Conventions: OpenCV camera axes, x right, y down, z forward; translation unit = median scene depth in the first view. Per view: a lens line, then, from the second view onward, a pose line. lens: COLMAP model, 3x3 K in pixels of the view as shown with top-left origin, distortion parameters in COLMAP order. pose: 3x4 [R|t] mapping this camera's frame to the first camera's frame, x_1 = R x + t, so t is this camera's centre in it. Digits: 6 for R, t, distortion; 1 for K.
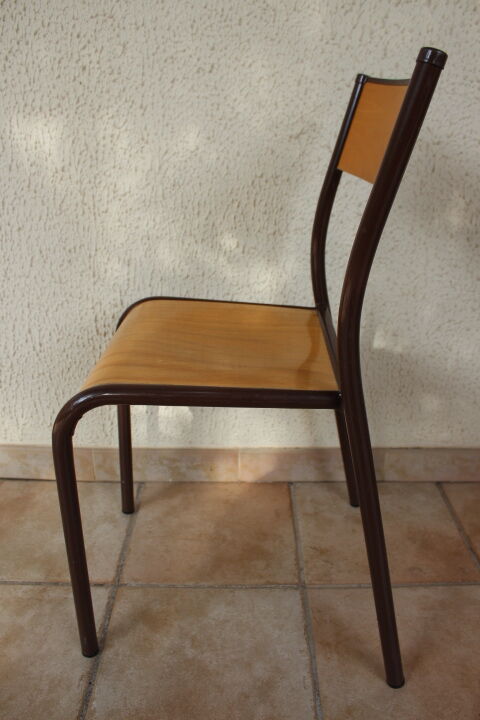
lens RADIAL K [[584.9, 0, 238.8], [0, 584.9, 363.1], [0, 0, 1]] dist [-0.145455, 0.091455]
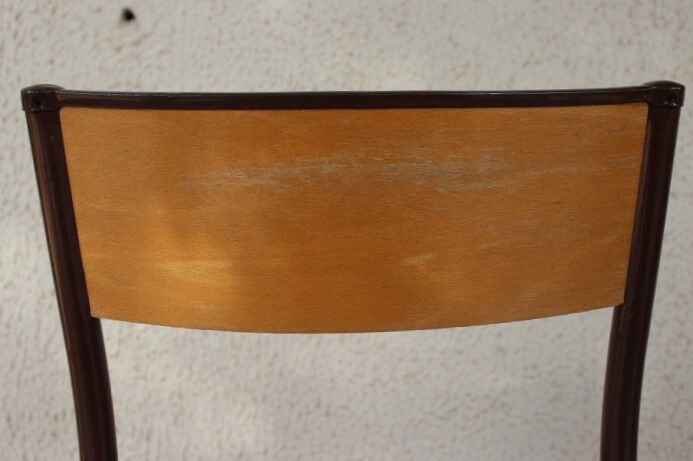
lens RADIAL K [[768.3, 0, 334.7], [0, 768.3, 251.4], [0, 0, 1]] dist [-0.066460, 0.000000]
pose [[0.998380, -0.022091, 0.052443, -0.025752], [0.041304, 0.915237, -0.400794, -0.014335], [-0.039144, 0.402311, 0.914666, 0.149920]]
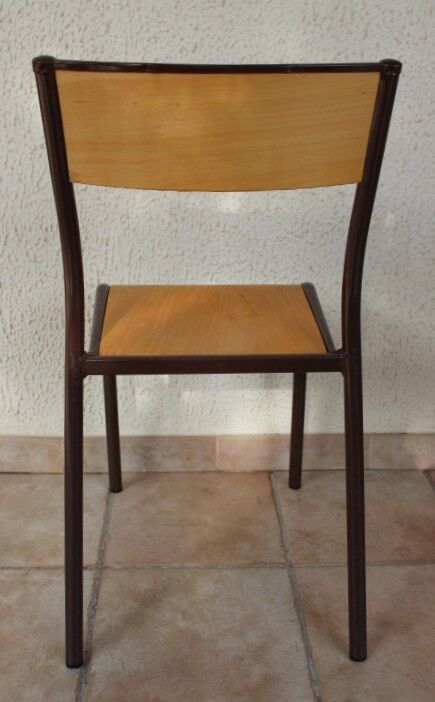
lens RADIAL K [[747.4, 0, 193.4], [0, 747.4, 349.8], [0, 0, 1]] dist [-0.080372, 0.000000]
pose [[0.999773, -0.006172, 0.020384, -0.073259], [0.006801, 0.999499, -0.030906, 0.051888], [-0.020183, 0.031037, 0.999314, -0.270358]]
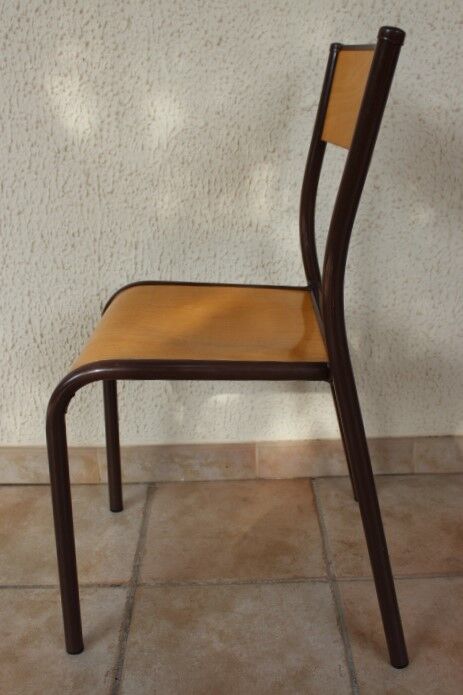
lens RADIAL K [[702.4, 0, 227.3], [0, 702.4, 349.7], [0, 0, 1]] dist [-0.089363, 0.000000]
pose [[0.999519, -0.030341, -0.006408, -0.039627], [0.030102, 0.998946, -0.034654, 0.043274], [0.007452, 0.034445, 0.999379, -0.145903]]
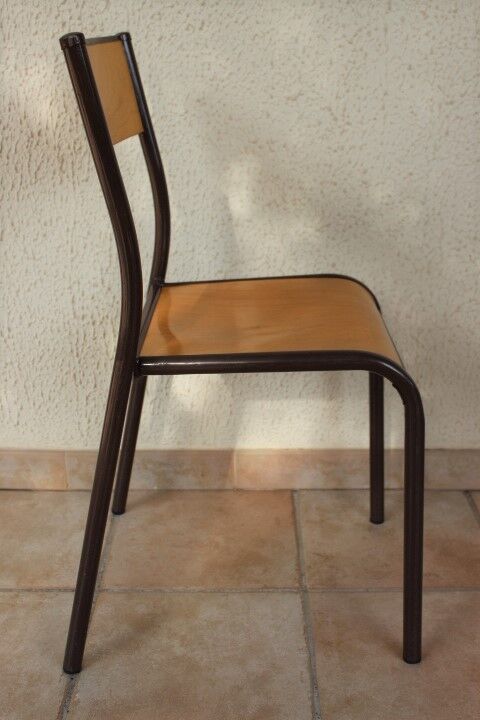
lens RADIAL K [[835.8, 0, 237.3], [0, 835.8, 362.0], [0, 0, 1]] dist [-0.063688, 0.000000]
pose [[0.999982, -0.002811, -0.005265, 0.013958], [0.002599, 0.999203, -0.039844, 0.076923], [0.005373, 0.039830, 0.999192, -0.301732]]
